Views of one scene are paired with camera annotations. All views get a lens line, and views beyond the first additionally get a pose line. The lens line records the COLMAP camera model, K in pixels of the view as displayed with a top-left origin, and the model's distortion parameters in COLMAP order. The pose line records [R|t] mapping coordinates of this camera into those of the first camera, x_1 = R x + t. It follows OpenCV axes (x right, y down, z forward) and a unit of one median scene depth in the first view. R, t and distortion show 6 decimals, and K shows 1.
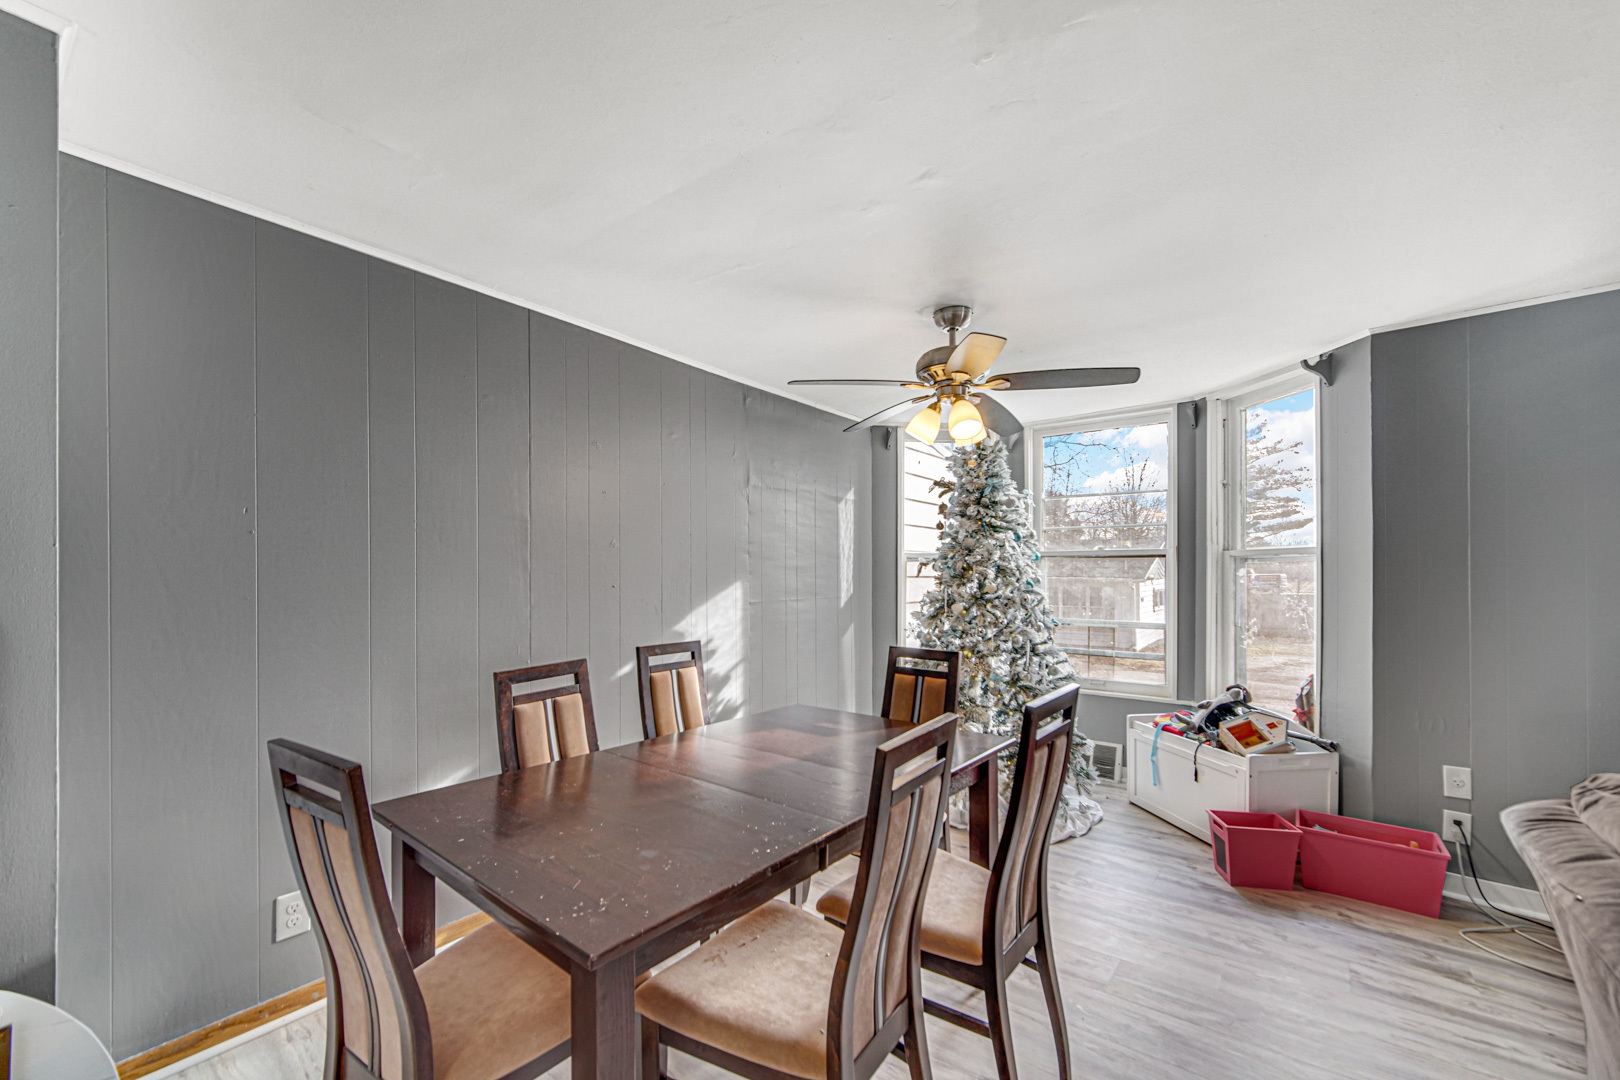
lens RADIAL K [[653.4, 0, 809.5], [0, 653.4, 582.1], [0, 0, 1]] dist [-0.000056, 0.000635]
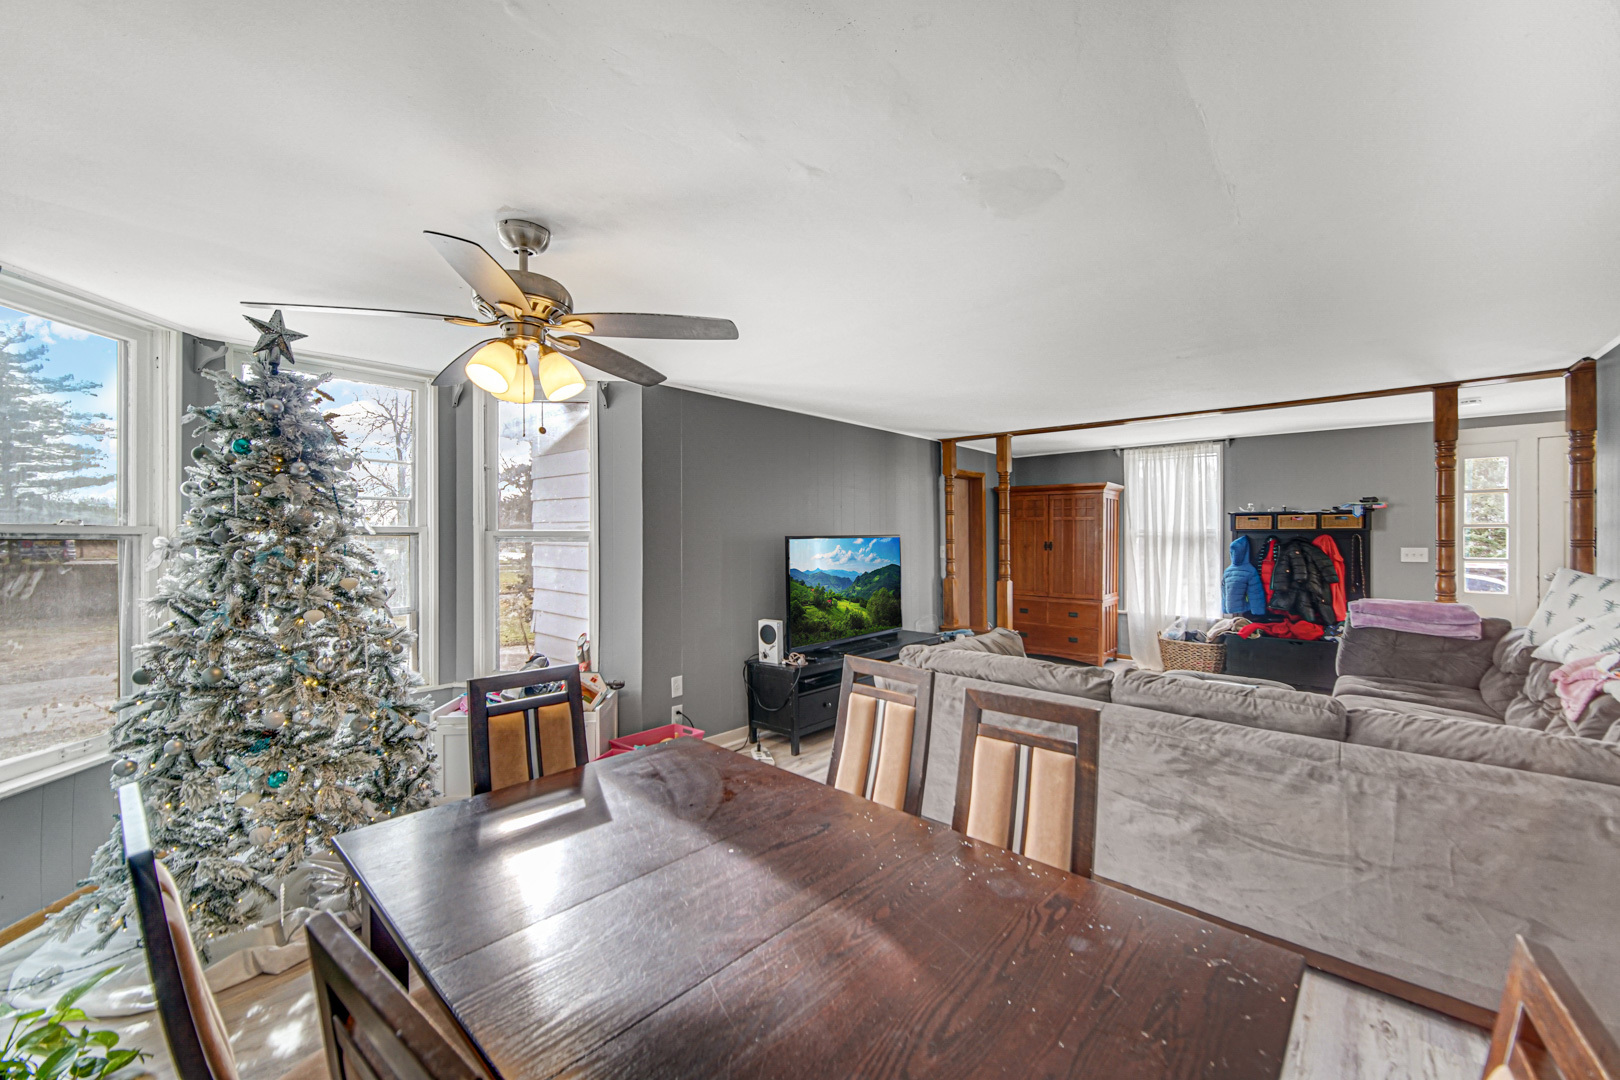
lens RADIAL K [[630.7, 0, 809.2], [0, 630.7, 534.4], [0, 0, 1]] dist [-0.000103, -0.000082]
pose [[0.063096, 0.004089, 0.997999, -0.420064], [0.013654, 0.999894, -0.004960, -0.036641], [-0.997914, 0.013939, 0.063034, 0.517868]]
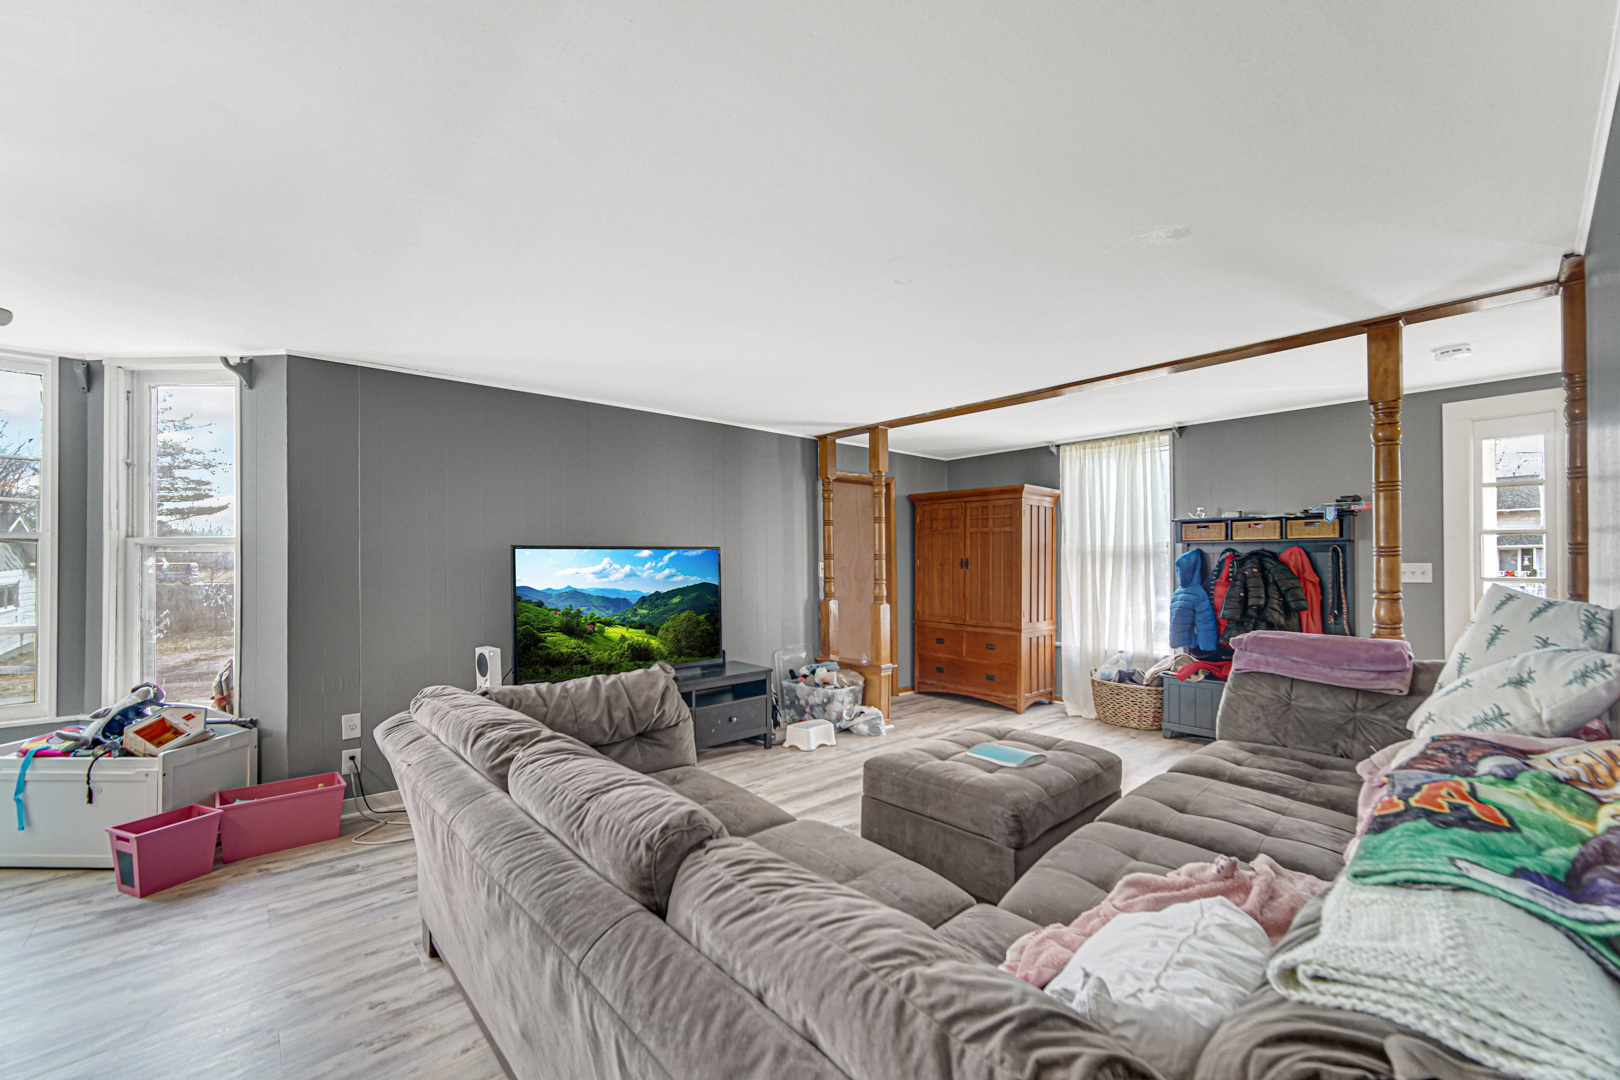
lens RADIAL K [[644.3, 0, 800.9], [0, 644.3, 552.1], [0, 0, 1]] dist [-0.000459, 0.000569]
pose [[0.186309, 0.015272, 0.982372, -0.077062], [0.013602, 0.999743, -0.018122, 0.000756], [-0.982397, 0.016738, 0.186054, -0.089646]]
